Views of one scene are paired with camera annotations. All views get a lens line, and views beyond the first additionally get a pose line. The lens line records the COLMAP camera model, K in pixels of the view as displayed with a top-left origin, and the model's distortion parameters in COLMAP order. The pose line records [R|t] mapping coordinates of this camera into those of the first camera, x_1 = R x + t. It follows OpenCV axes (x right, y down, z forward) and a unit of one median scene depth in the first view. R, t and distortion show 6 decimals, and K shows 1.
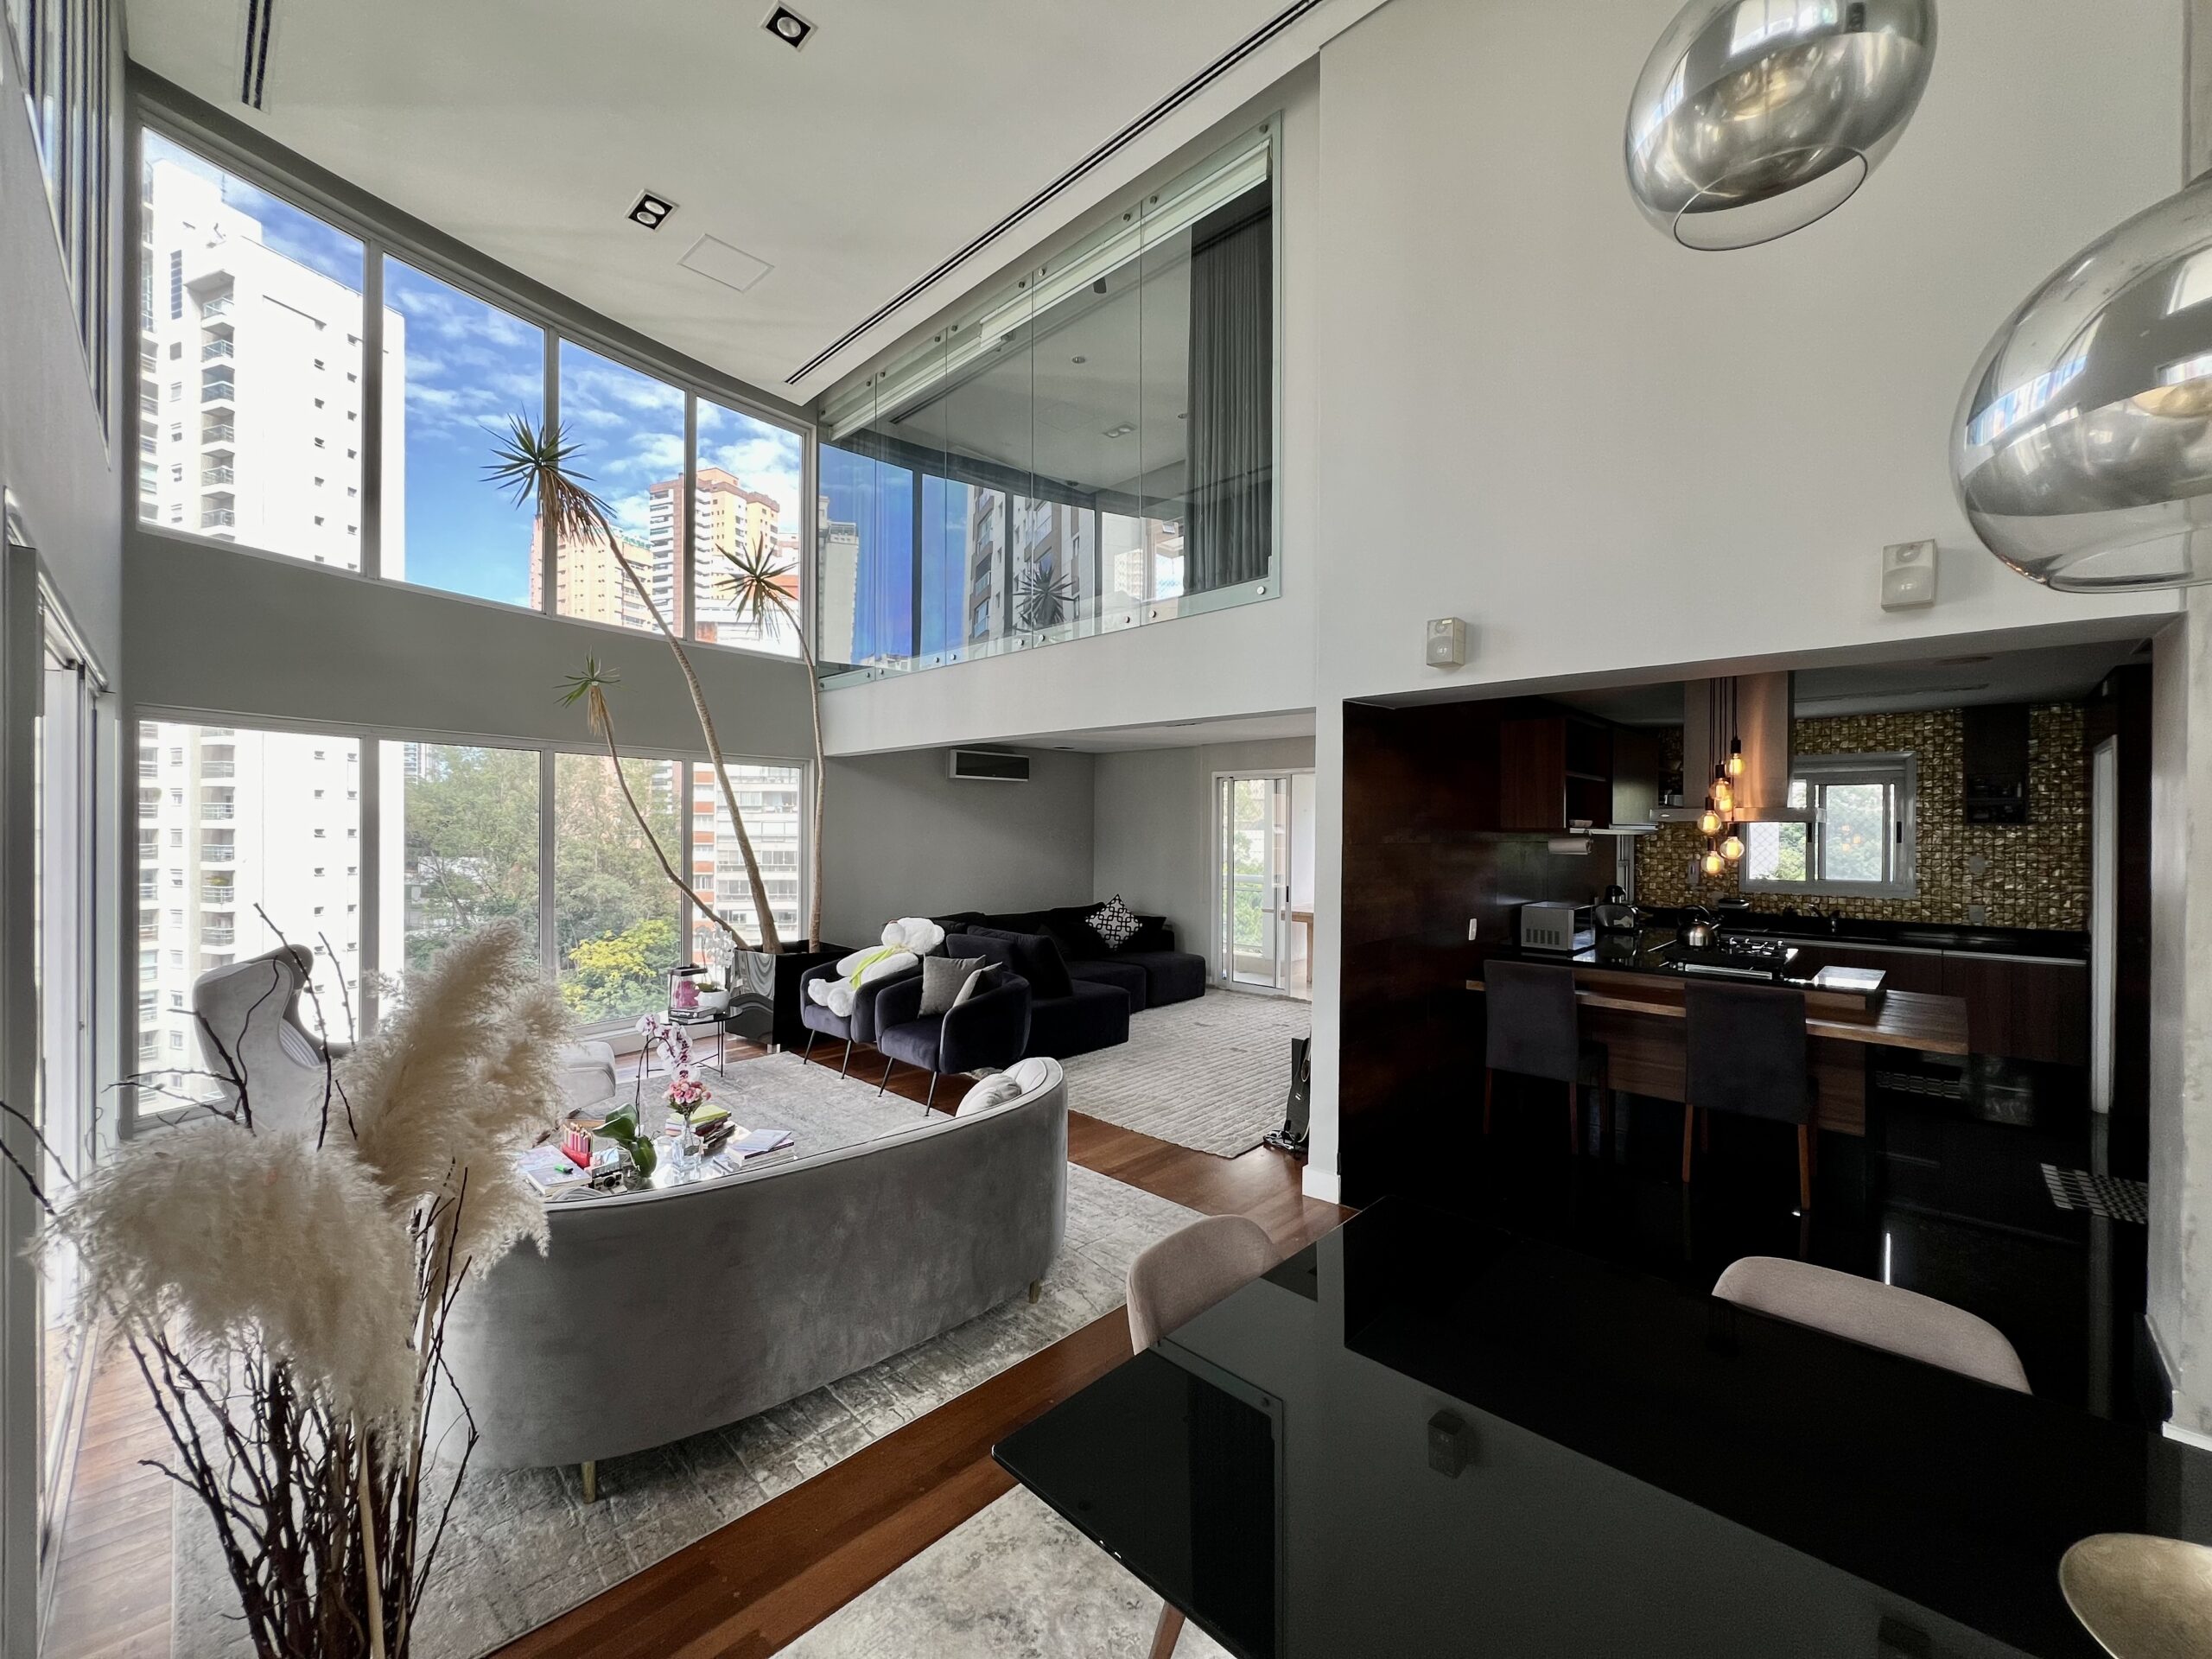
lens RADIAL K [[880.8, 0, 1106.0], [0, 880.8, 817.7], [0, 0, 1]] dist [0.004477, 0.000349]
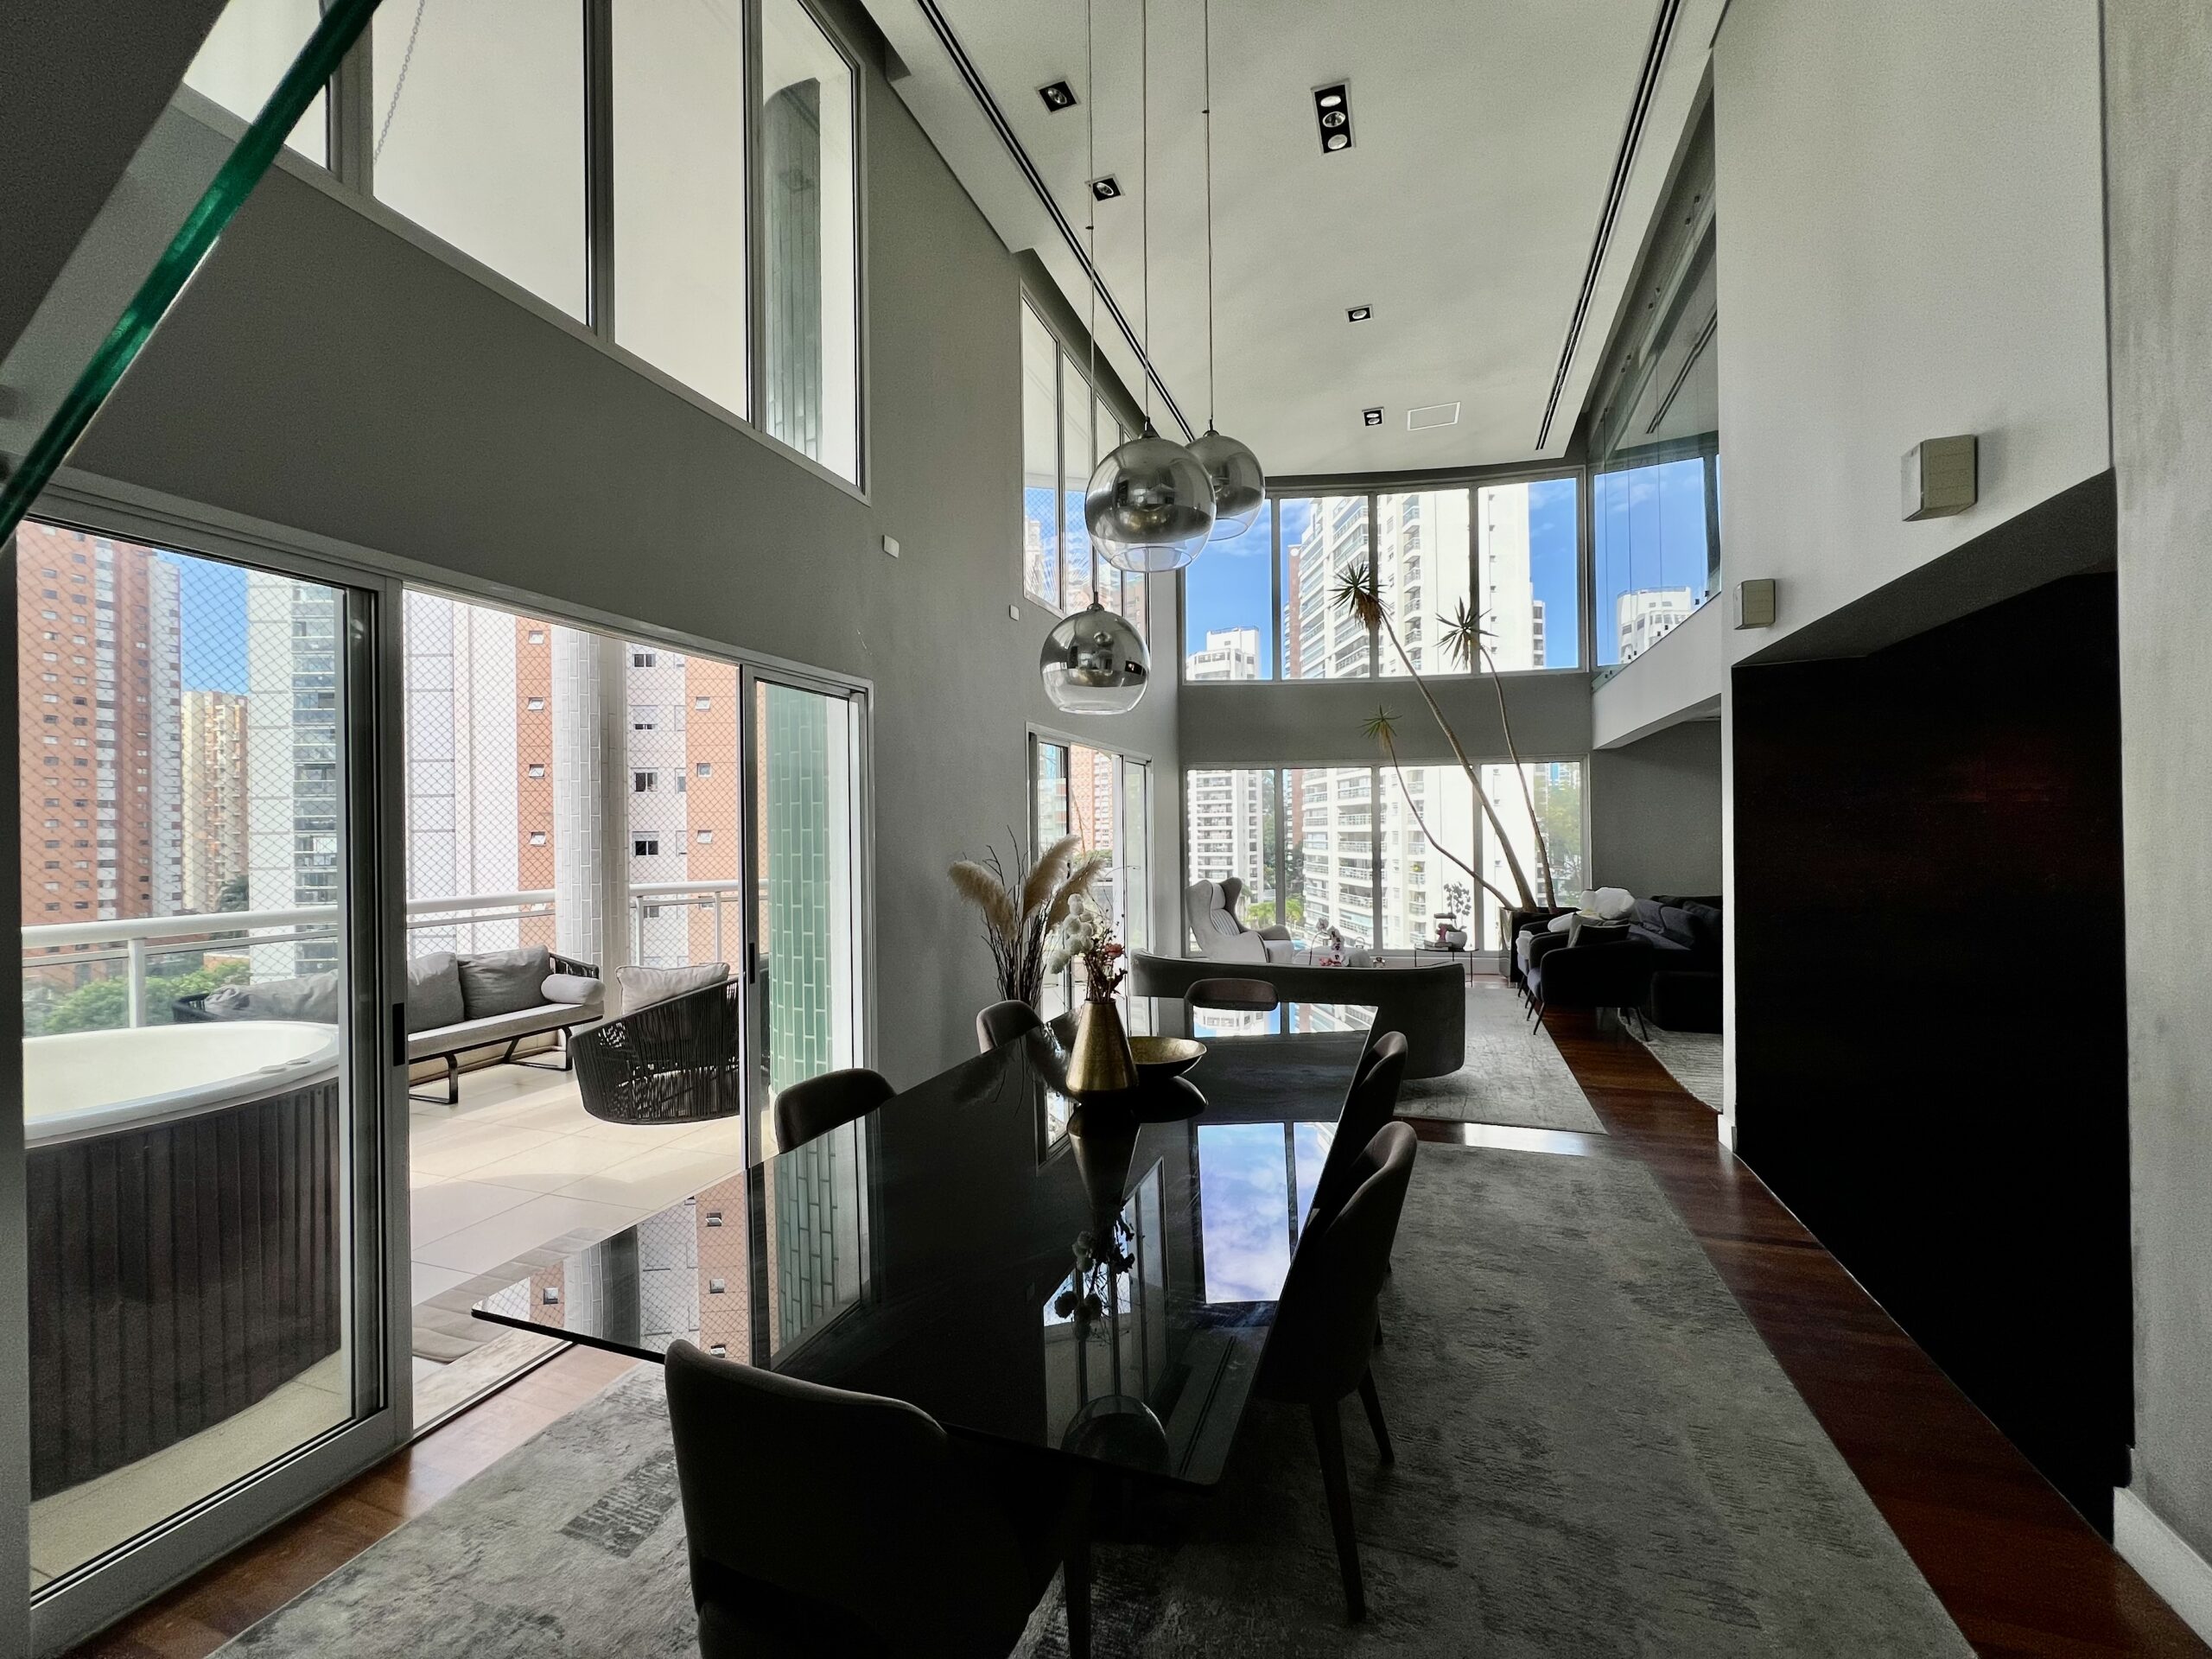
lens RADIAL K [[880.8, 0, 1105.7], [0, 880.8, 830.1], [0, 0, 1]] dist [0.004477, 0.000349]
pose [[0.409827, -0.007629, -0.912131, 0.506674], [0.018394, 0.999831, -0.000098, 0.023004], [0.911978, -0.016737, 0.409898, -0.055071]]
